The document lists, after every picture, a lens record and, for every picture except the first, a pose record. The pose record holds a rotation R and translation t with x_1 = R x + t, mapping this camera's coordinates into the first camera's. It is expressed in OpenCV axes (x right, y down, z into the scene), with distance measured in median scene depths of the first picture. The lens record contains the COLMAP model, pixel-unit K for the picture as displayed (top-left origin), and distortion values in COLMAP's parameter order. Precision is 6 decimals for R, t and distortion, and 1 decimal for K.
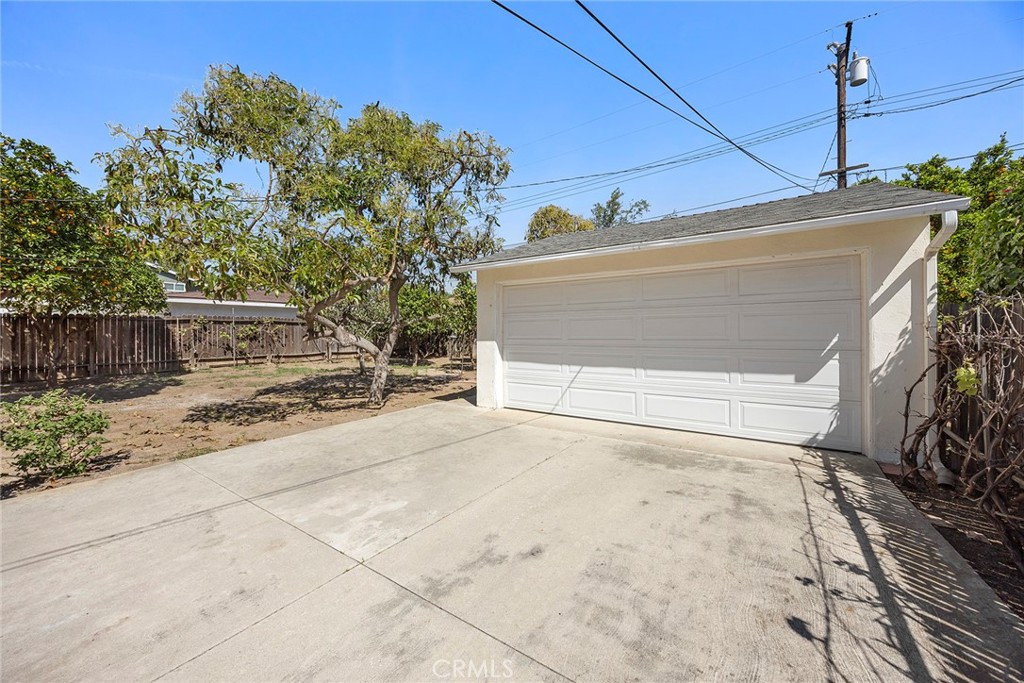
lens RADIAL K [[389.9, 0, 512.7], [0, 389.9, 333.3], [0, 0, 1]] dist [-0.001649, -0.000216]
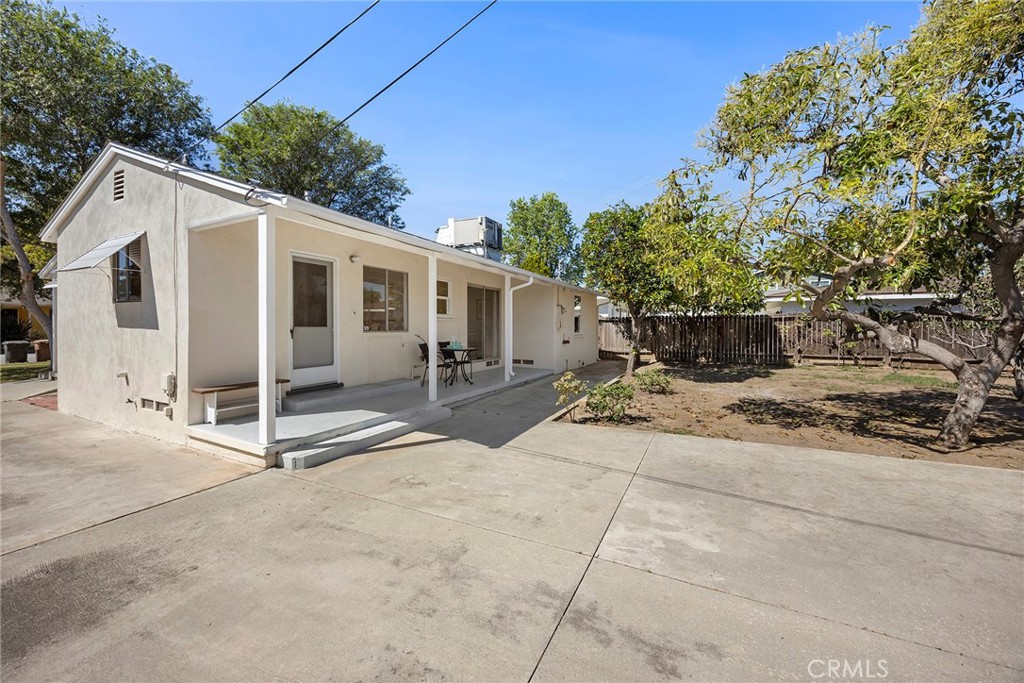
lens RADIAL K [[389.9, 0, 512.3], [0, 389.9, 335.5], [0, 0, 1]] dist [-0.001649, -0.000216]
pose [[0.136421, 0.027172, -0.990278, 0.371162], [-0.008306, 0.999620, 0.026284, -0.024398], [0.990616, 0.004640, 0.136594, 0.379059]]
